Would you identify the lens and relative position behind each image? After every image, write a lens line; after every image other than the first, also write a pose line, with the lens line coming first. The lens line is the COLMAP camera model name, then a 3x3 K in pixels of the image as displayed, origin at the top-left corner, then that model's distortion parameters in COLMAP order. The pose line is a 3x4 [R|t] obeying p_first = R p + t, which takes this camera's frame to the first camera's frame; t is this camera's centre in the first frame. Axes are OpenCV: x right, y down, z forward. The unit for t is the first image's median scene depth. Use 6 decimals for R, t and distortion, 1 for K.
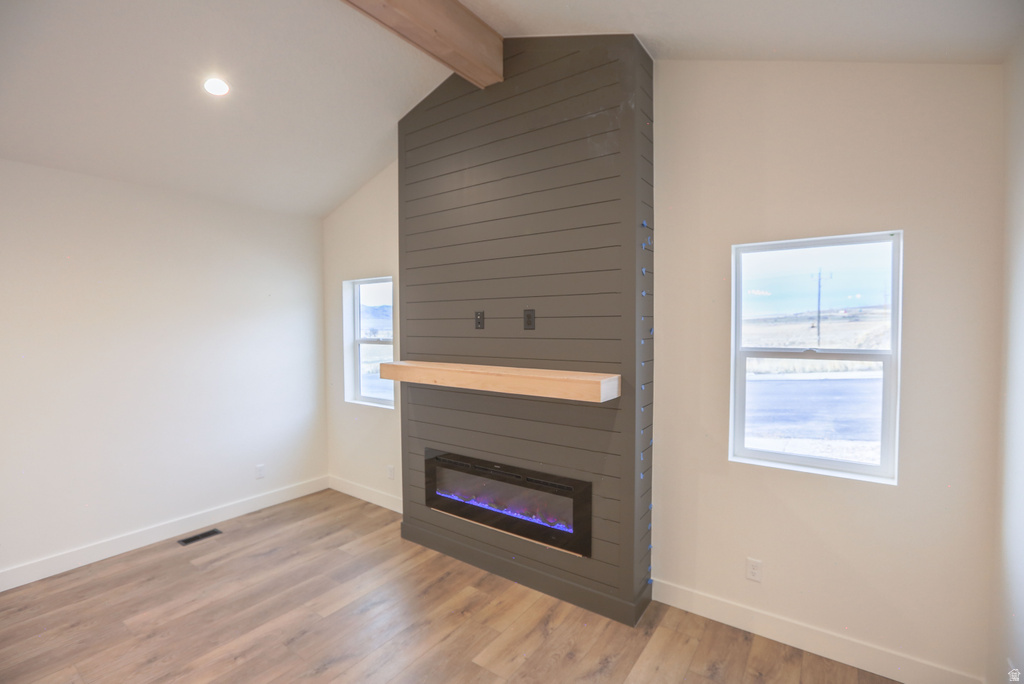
lens RADIAL K [[472.4, 0, 509.8], [0, 472.4, 338.1], [0, 0, 1]] dist [-0.040043, 0.010327]
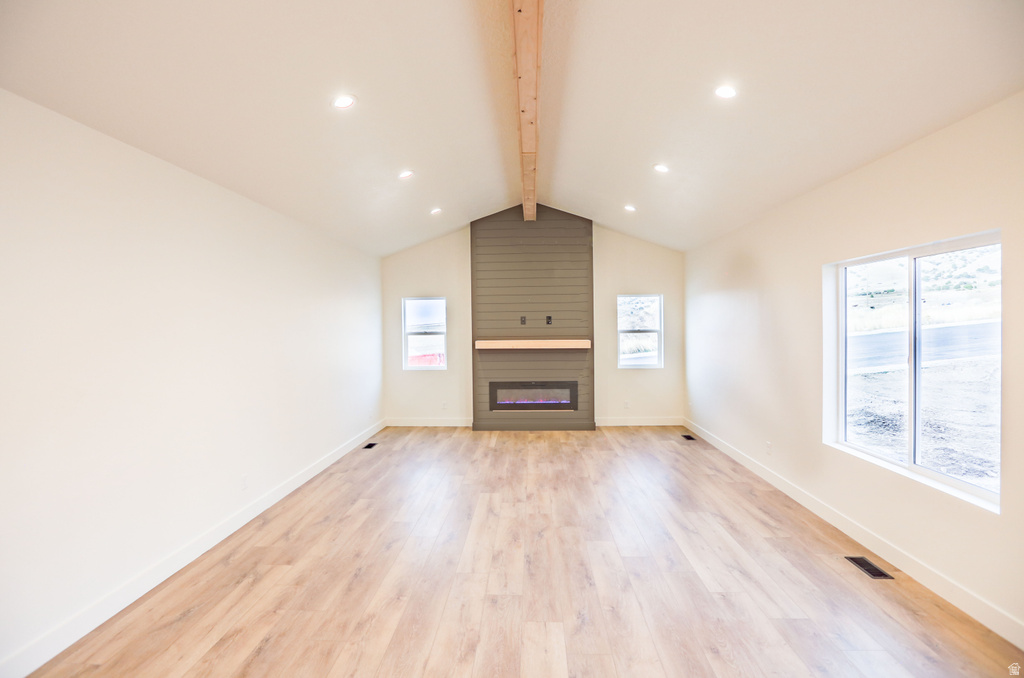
lens RADIAL K [[472.4, 0, 513.3], [0, 472.4, 334.5], [0, 0, 1]] dist [-0.040043, 0.010327]
pose [[0.829669, -0.011832, 0.558130, -1.470807], [0.023329, 0.999637, -0.013487, 0.064037], [-0.557768, 0.024211, 0.829644, -0.928585]]
